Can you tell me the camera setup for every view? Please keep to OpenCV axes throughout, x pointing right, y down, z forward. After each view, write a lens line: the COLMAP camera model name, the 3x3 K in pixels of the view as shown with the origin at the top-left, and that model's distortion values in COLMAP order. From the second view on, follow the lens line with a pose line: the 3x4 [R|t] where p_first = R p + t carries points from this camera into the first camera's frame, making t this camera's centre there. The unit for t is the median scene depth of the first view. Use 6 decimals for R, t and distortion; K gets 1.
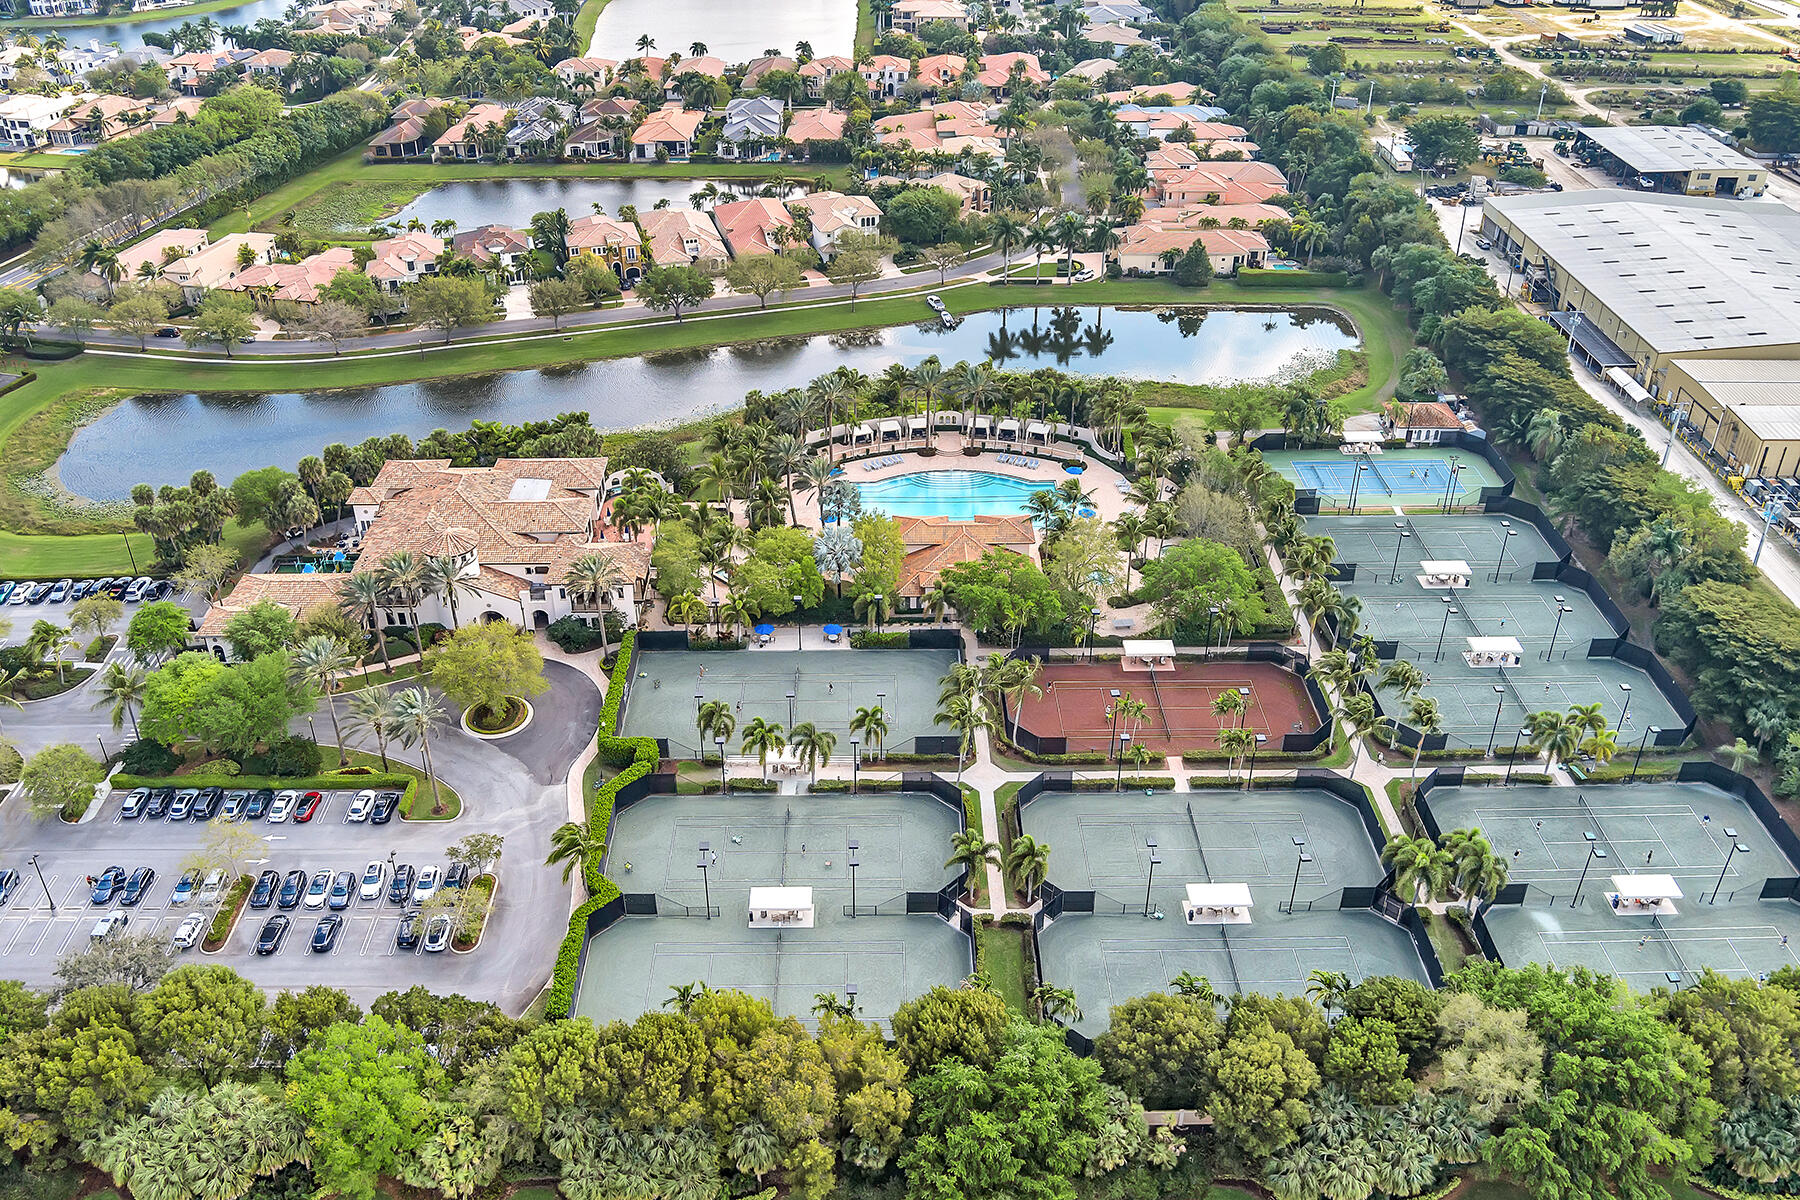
lens RADIAL K [[1451.4, 0, 870.2], [0, 1451.4, 592.8], [0, 0, 1]] dist [-0.066678, 0.006653]
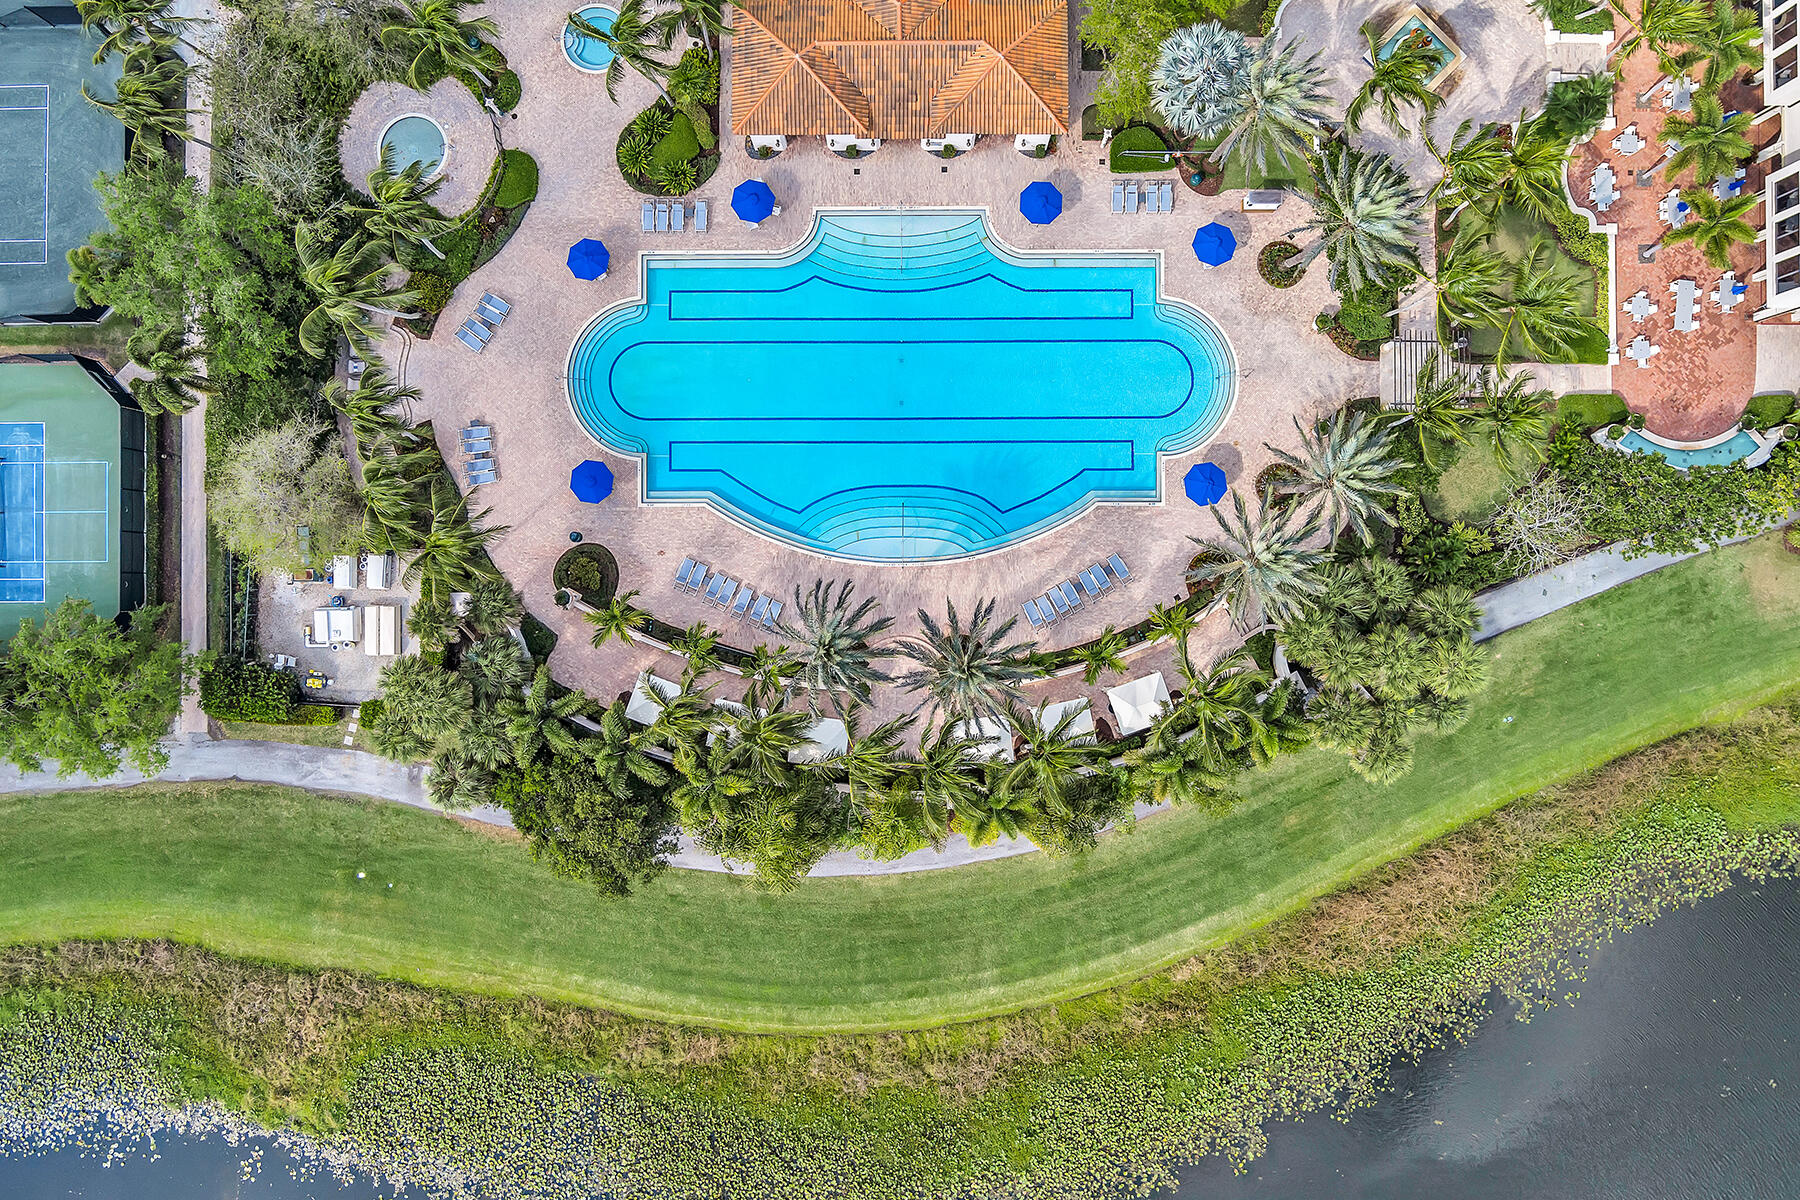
lens RADIAL K [[1432.1, 0, 929.0], [0, 1432.1, 580.8], [0, 0, 1]] dist [-0.058357, -0.001557]
pose [[-0.999929, -0.003390, 0.011388, 0.043484], [0.011415, -0.540255, 0.841424, -0.402919], [0.003300, 0.841495, 0.540256, 0.778533]]
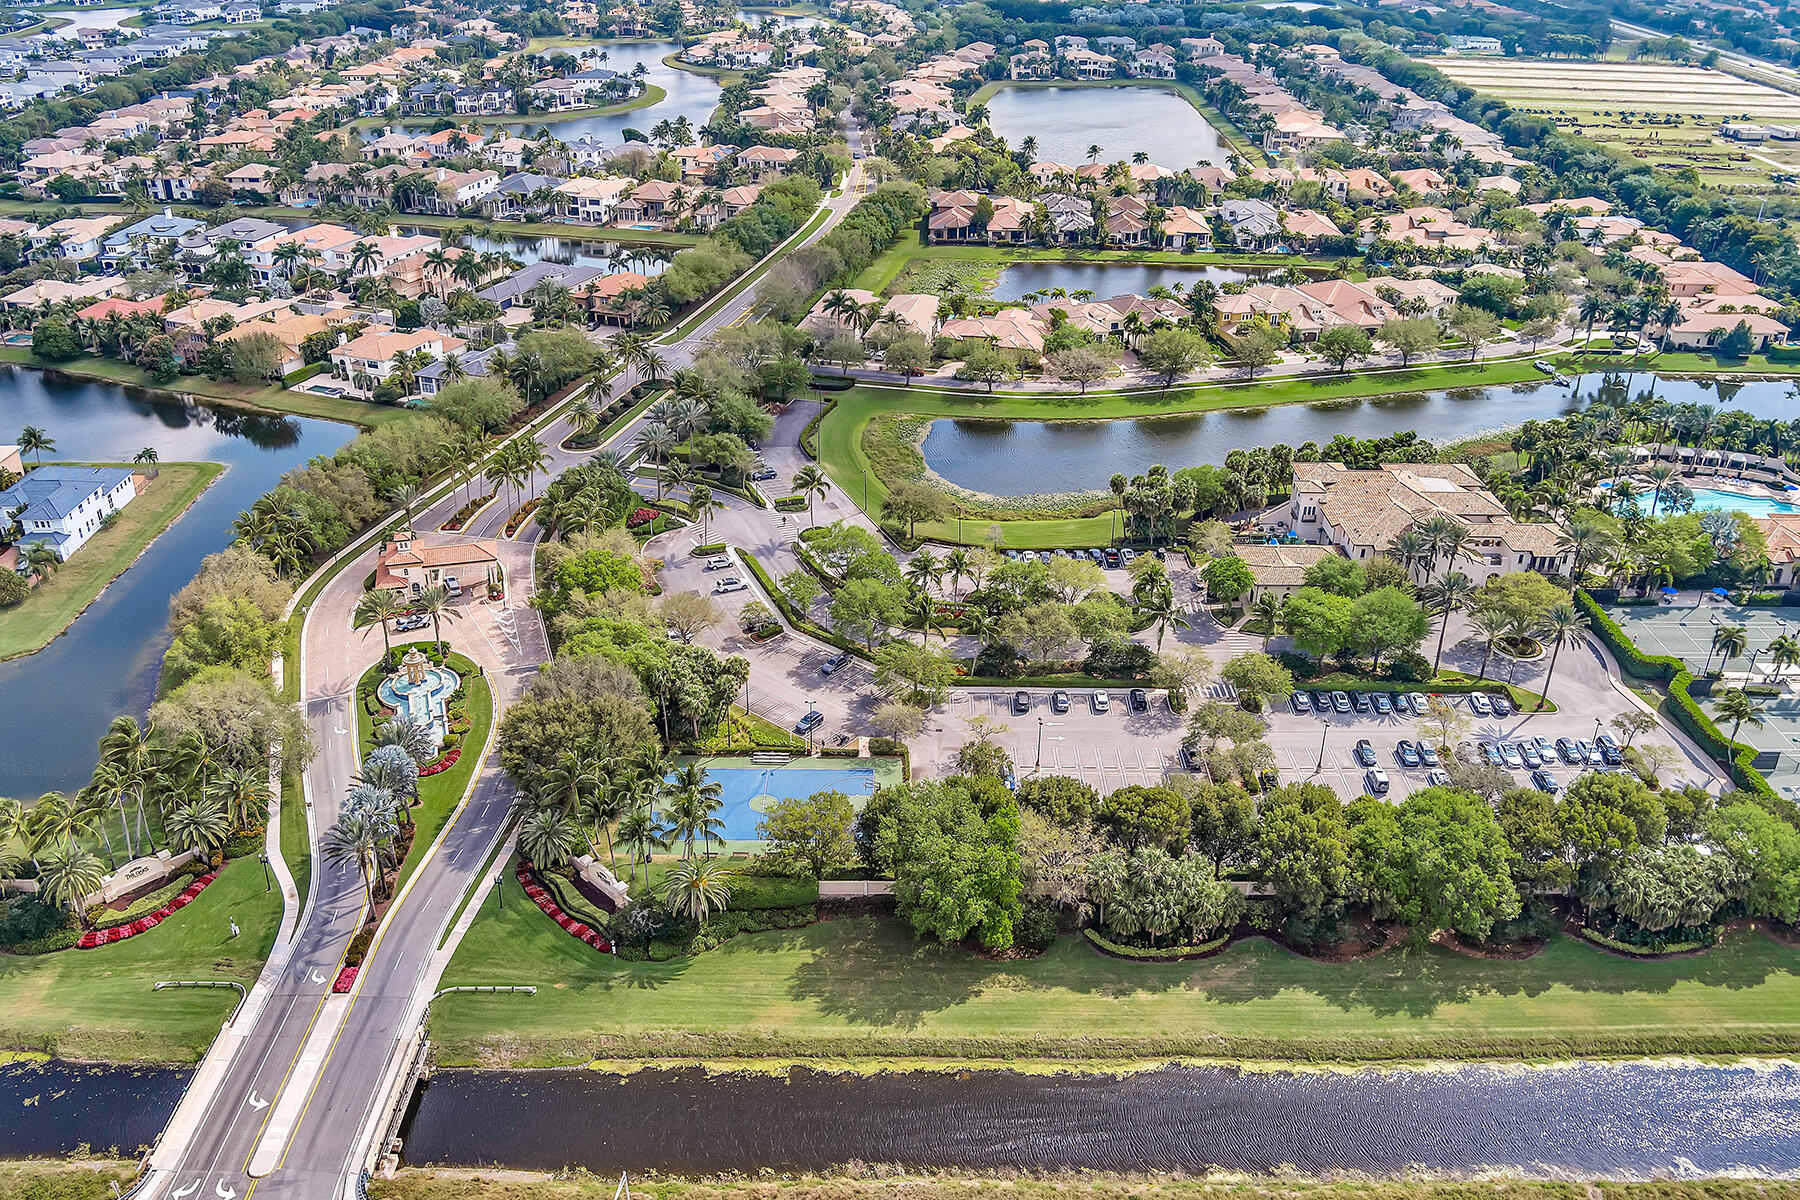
lens RADIAL K [[1436.4, 0, 890.0], [0, 1436.4, 578.2], [0, 0, 1]] dist [-0.082903, 0.039127]
pose [[0.999848, 0.017199, -0.002942, -0.612910], [-0.017386, 0.996322, -0.083902, 0.104674], [0.001488, 0.083941, 0.996470, -0.199478]]
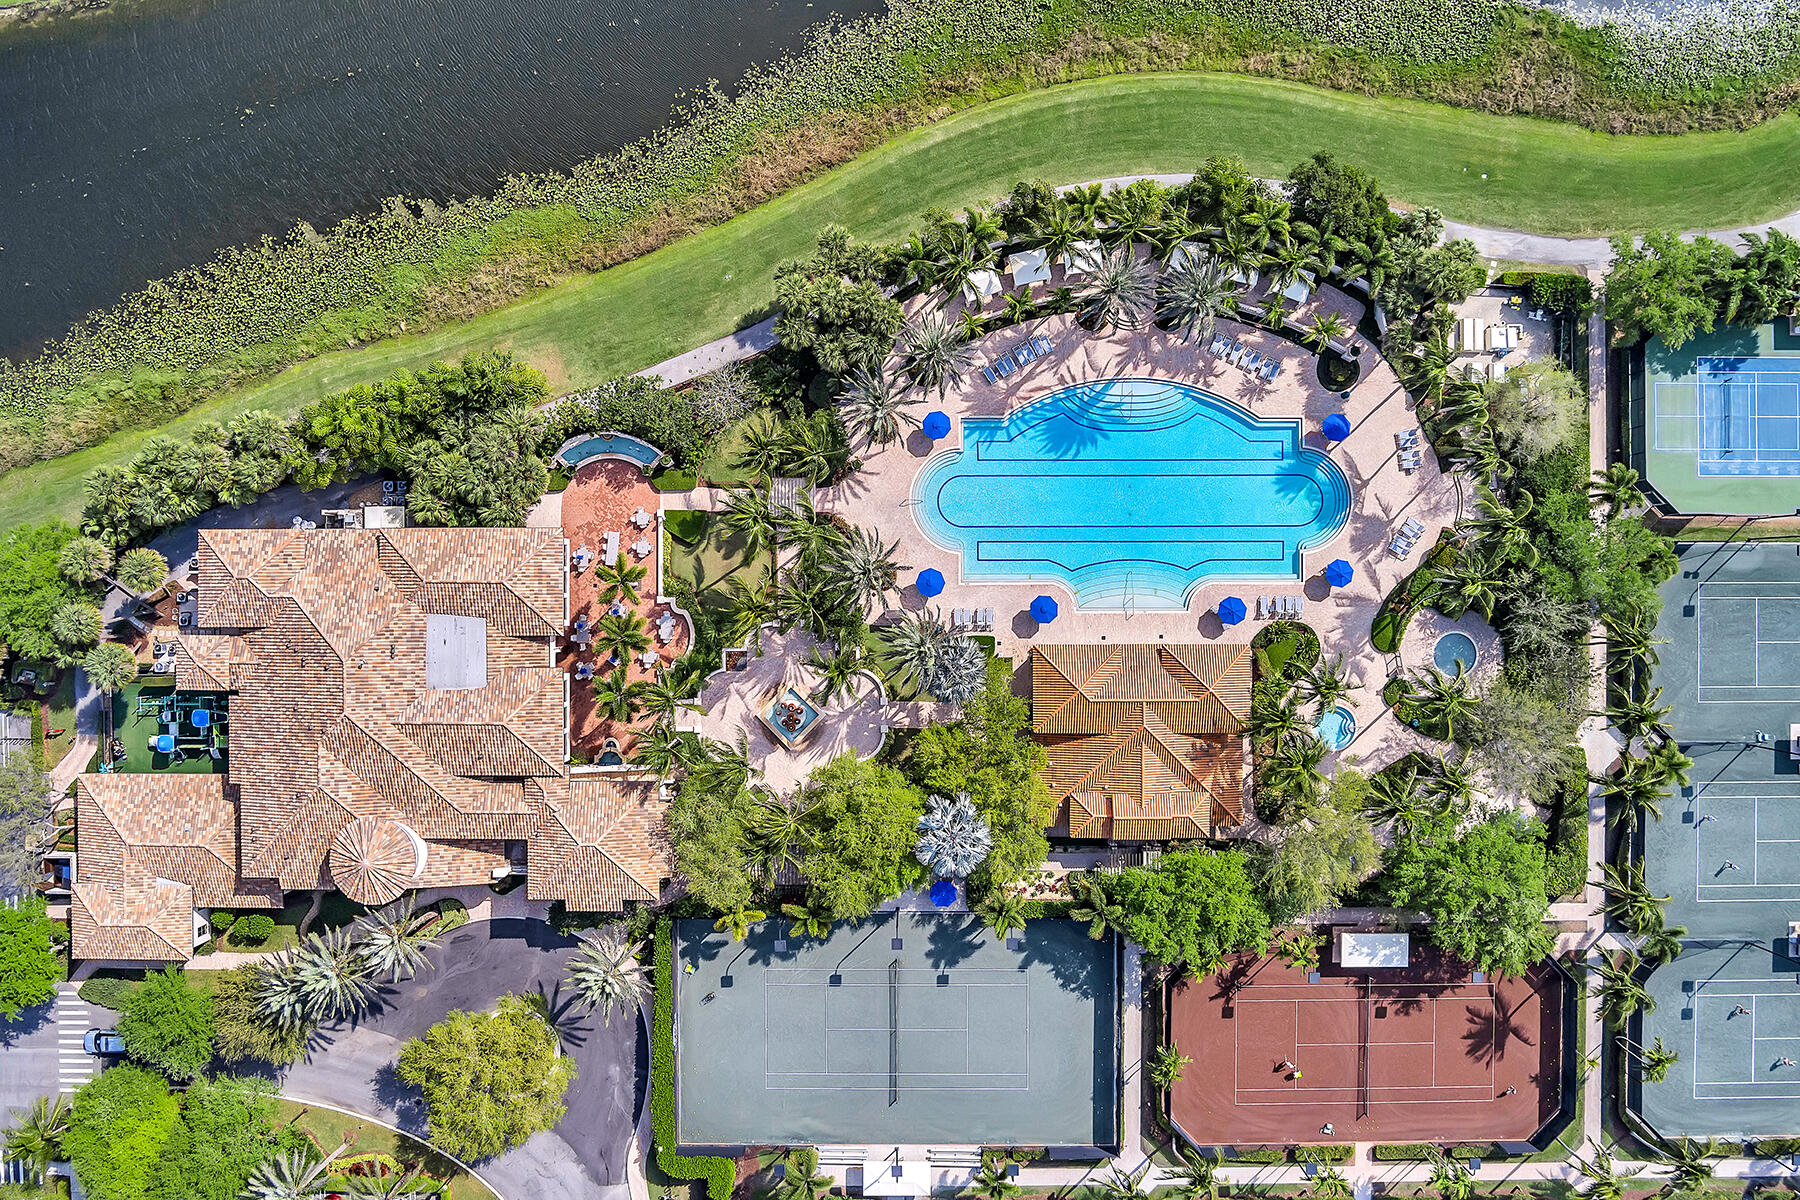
lens RADIAL K [[1420.1, 0, 900.0], [0, 1420.1, 600.0], [0, 0, 1]] dist [-0.069597, 0.013497]
pose [[0.999996, 0.002892, 0.000156, -0.038043], [-0.001687, 0.537737, 0.843111, -0.513619], [0.002354, -0.843107, 0.537740, 0.597530]]
